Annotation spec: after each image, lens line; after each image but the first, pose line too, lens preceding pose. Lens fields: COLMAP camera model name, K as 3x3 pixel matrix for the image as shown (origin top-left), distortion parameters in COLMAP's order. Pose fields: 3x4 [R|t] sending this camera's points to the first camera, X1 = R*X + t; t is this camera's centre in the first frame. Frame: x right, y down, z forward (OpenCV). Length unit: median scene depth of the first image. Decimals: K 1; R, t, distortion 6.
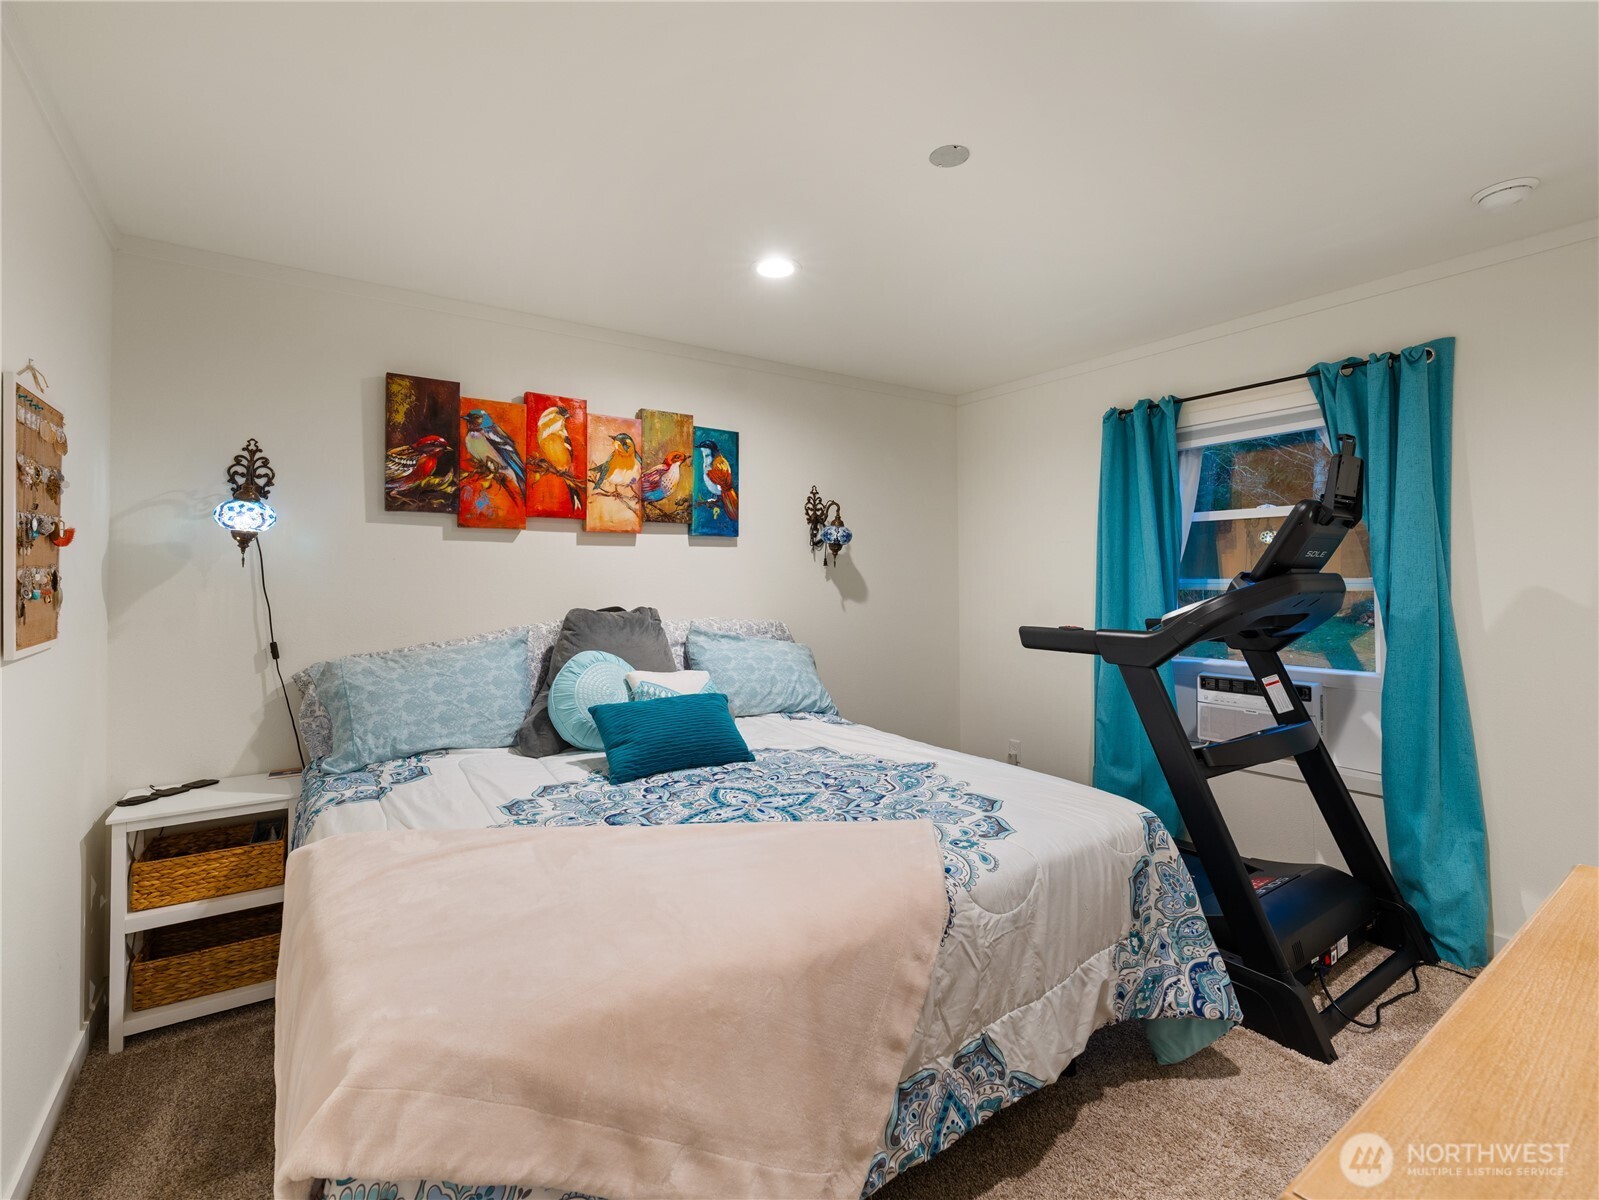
lens RADIAL K [[735.8, 0, 793.6], [0, 735.8, 564.1], [0, 0, 1]] dist [0.001196, -0.000390]
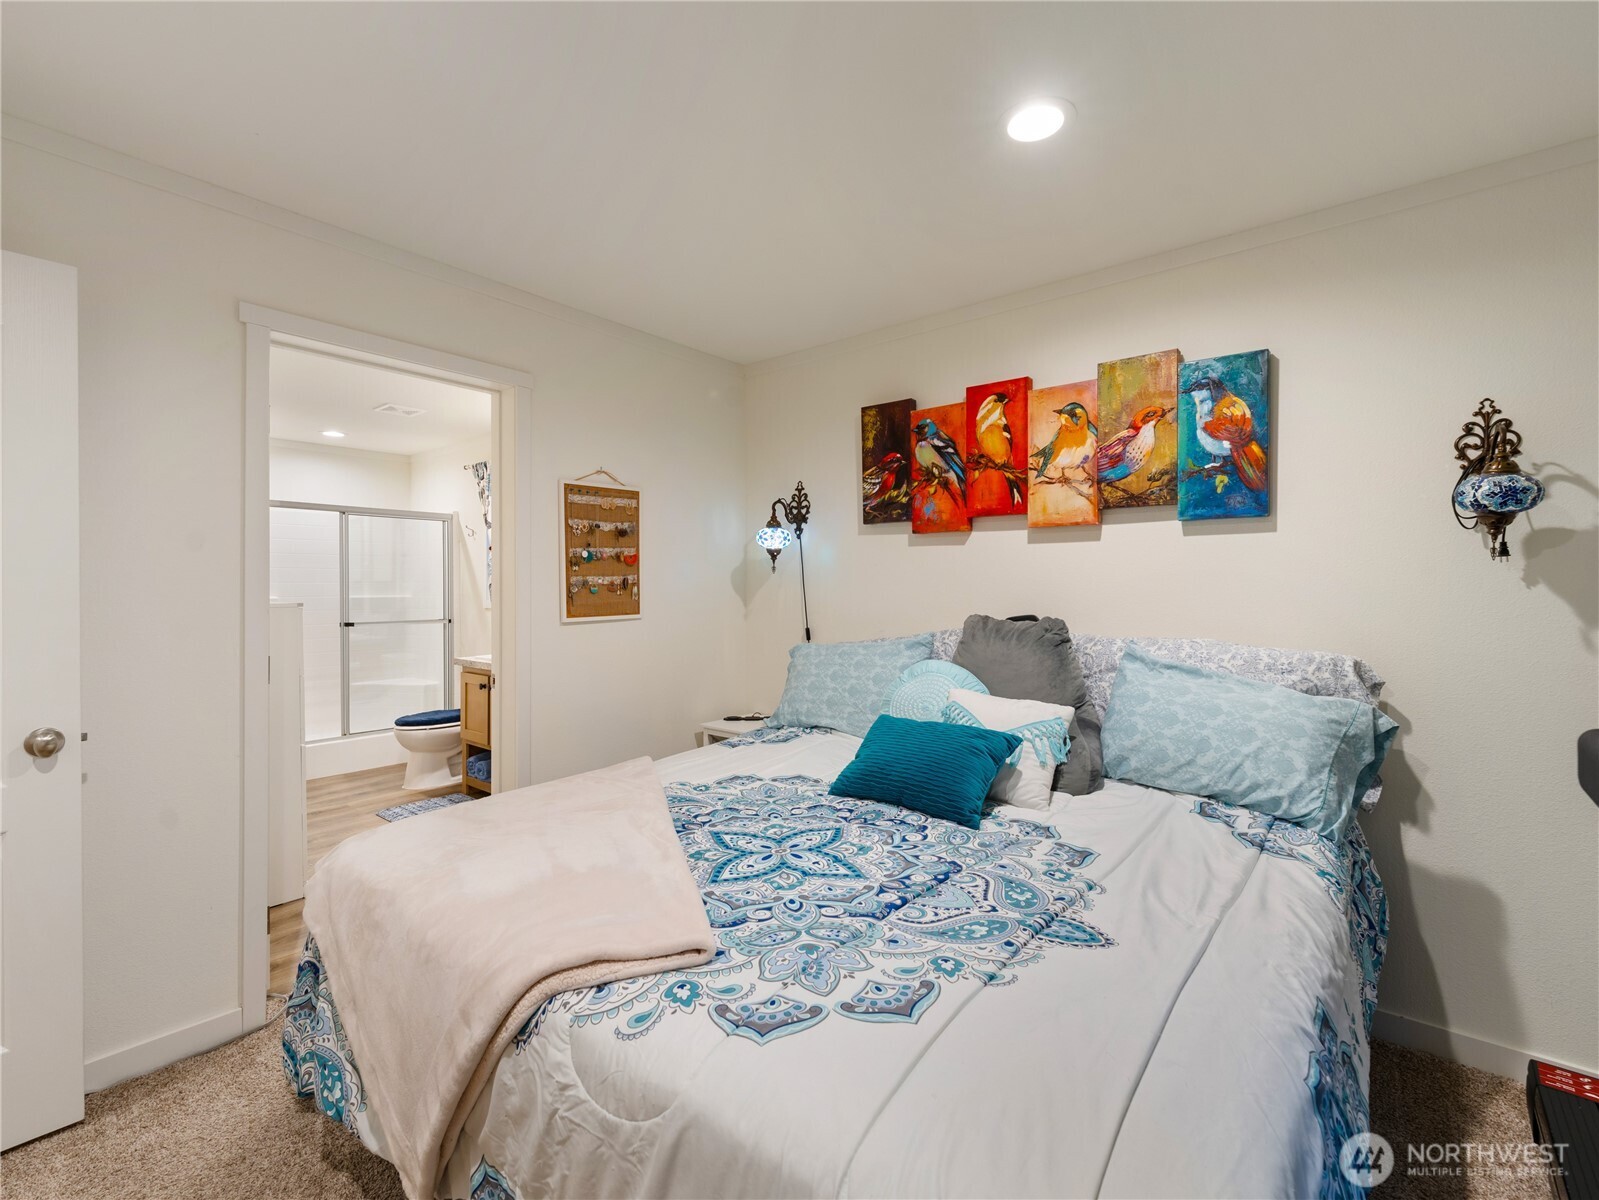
lens RADIAL K [[720.4, 0, 802.2], [0, 720.4, 593.5], [0, 0, 1]] dist [-0.000191, -0.000364]
pose [[0.269361, 0.018784, -0.962856, 0.499564], [0.020092, 0.999483, 0.025119, 0.007130], [0.962830, -0.026112, 0.268844, 0.540473]]
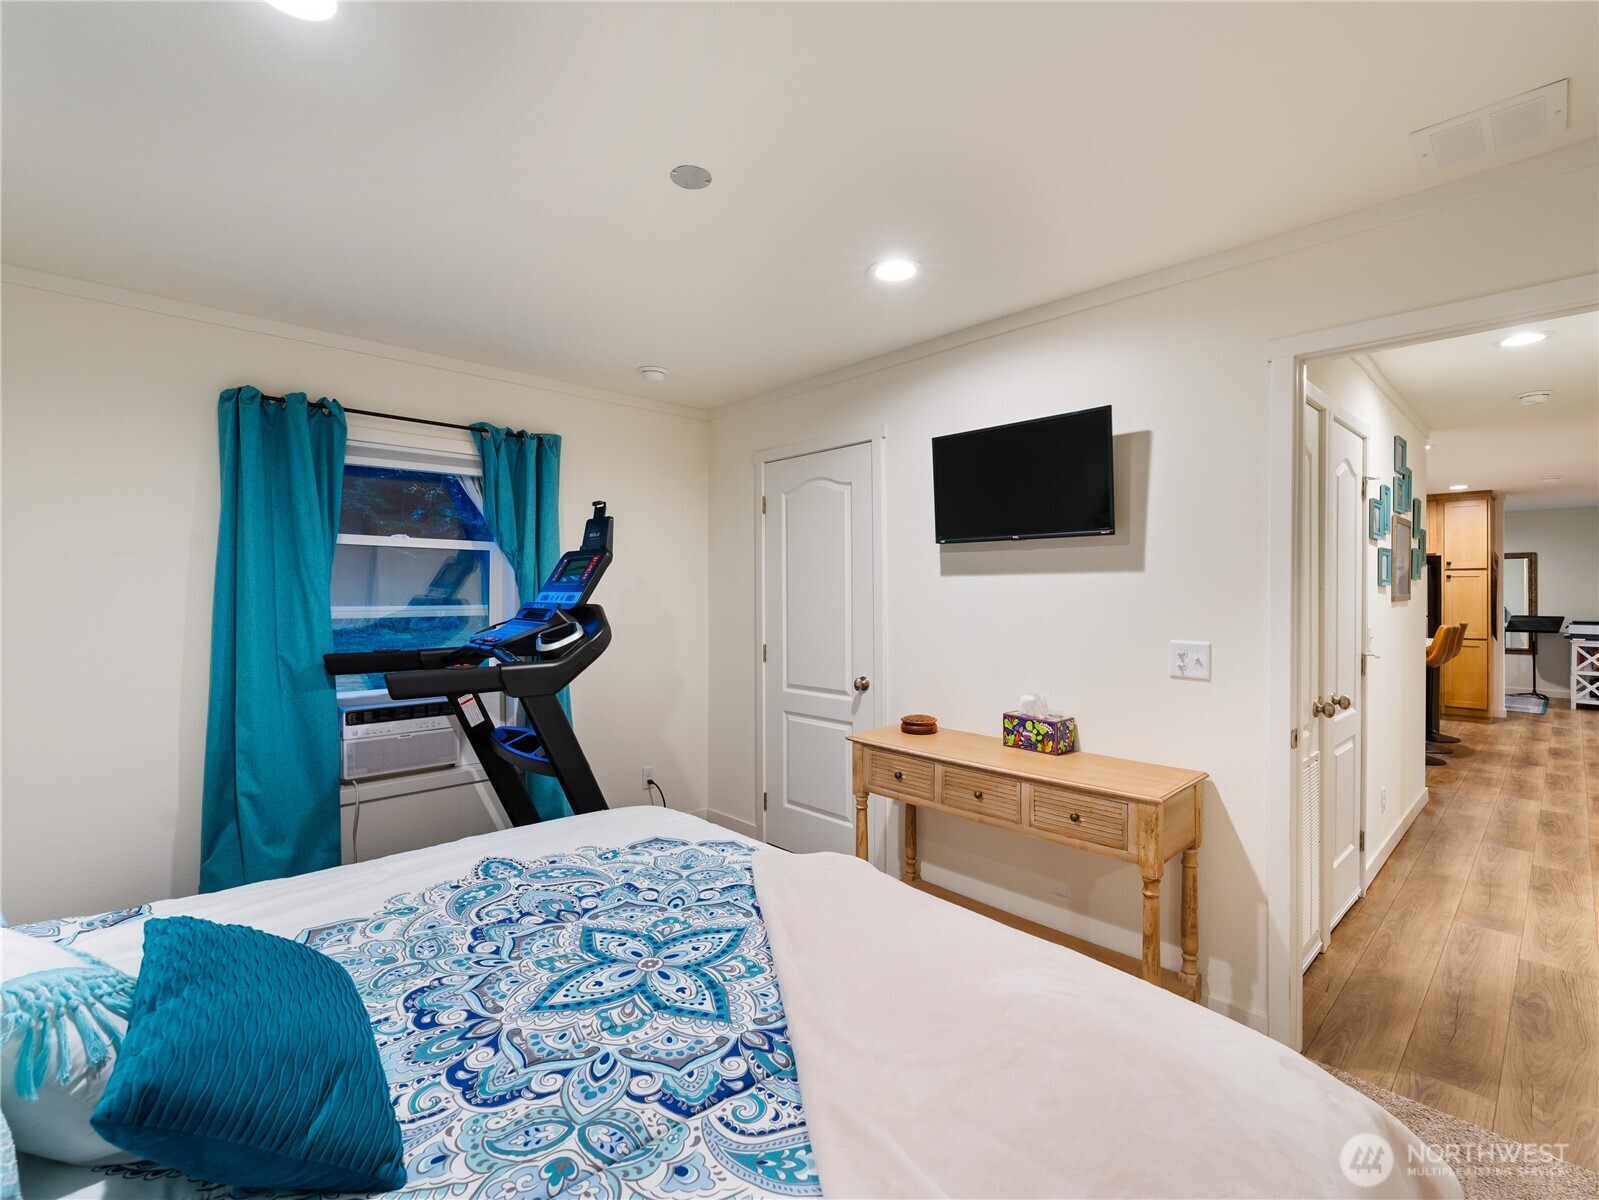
lens RADIAL K [[720.4, 0, 802.2], [0, 720.4, 593.5], [0, 0, 1]] dist [-0.000191, -0.000364]
pose [[-0.147655, 0.002003, 0.989037, -0.486798], [-0.024227, 0.999691, -0.005642, -0.006306], [-0.988742, -0.024795, -0.147561, 0.647637]]
